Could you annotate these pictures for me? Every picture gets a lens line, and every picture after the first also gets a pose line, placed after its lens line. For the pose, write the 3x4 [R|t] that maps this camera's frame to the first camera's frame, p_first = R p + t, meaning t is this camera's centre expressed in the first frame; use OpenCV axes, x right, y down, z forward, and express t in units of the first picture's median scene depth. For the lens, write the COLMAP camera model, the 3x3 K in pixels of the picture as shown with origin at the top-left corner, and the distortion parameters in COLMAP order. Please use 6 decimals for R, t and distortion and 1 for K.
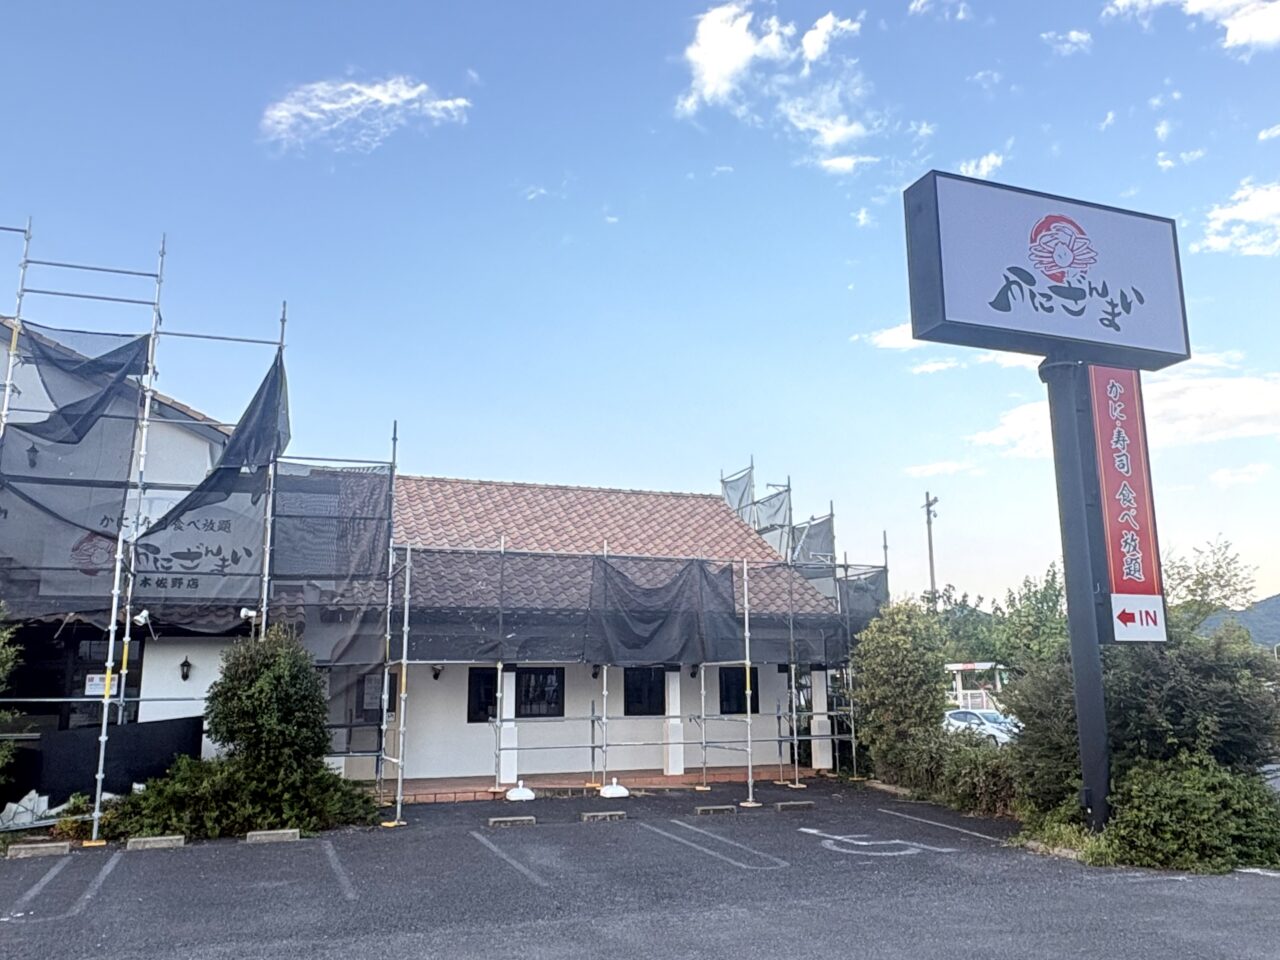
lens RADIAL K [[1058.5, 0, 640.0], [0, 1058.5, 480.0], [0, 0, 1]] dist [-0.006703, 0.009049]
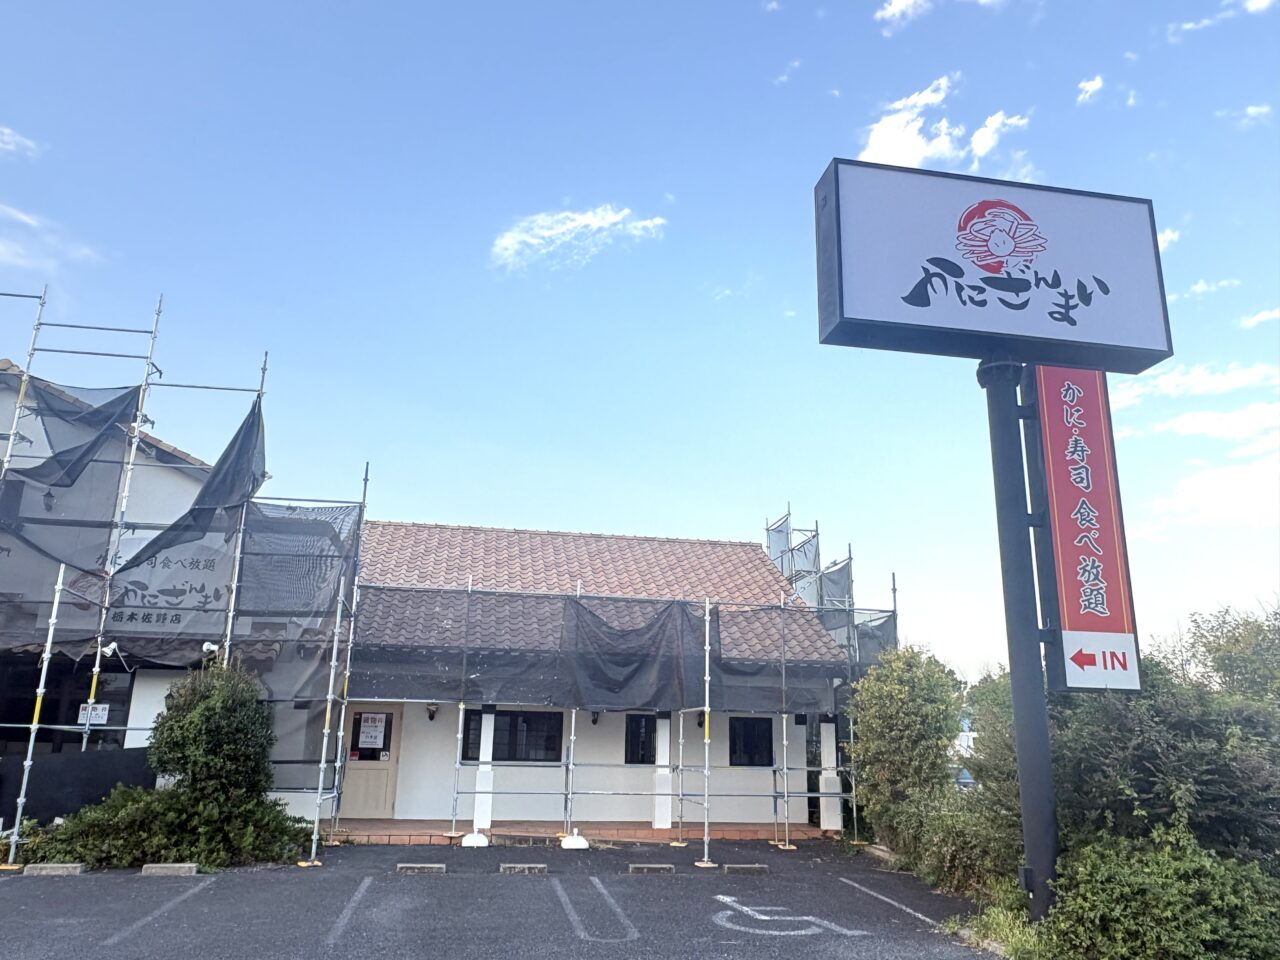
lens RADIAL K [[957.2, 0, 640.0], [0, 957.2, 480.0], [0, 0, 1]] dist [0.008960, -0.004764]
pose [[0.979346, -0.022999, -0.200880, 0.229243], [0.007443, 0.996937, -0.077855, 0.038291], [0.202055, 0.074751, 0.976517, 0.152402]]
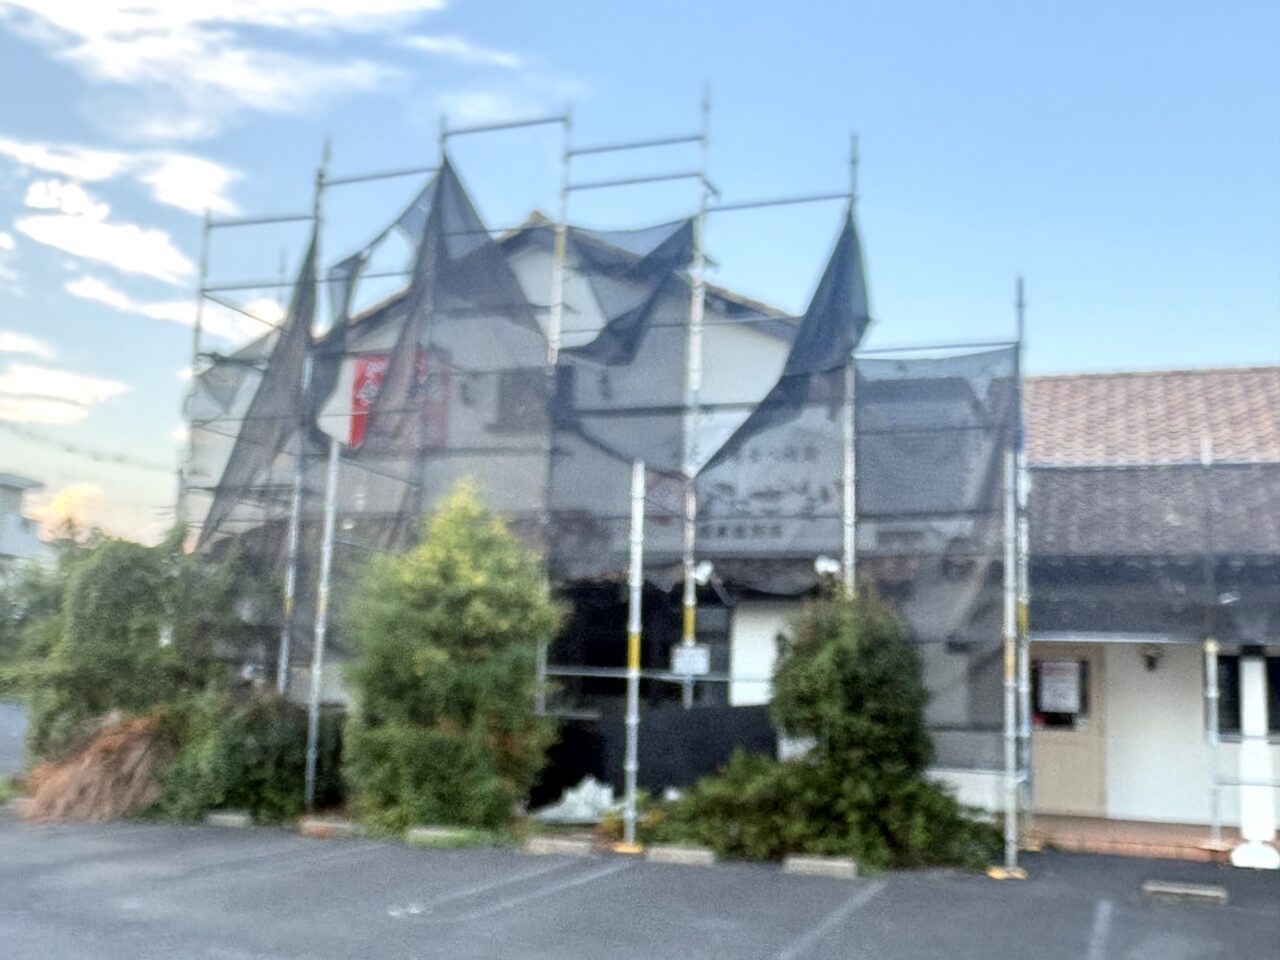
lens RADIAL K [[1378.6, 0, 640.0], [0, 1378.6, 480.0], [0, 0, 1]] dist [0.003389, 0.013708]
pose [[0.755637, -0.061791, -0.652070, 0.156188], [0.082813, 0.996564, 0.001531, 0.052828], [0.649735, -0.055157, 0.758157, 0.188161]]
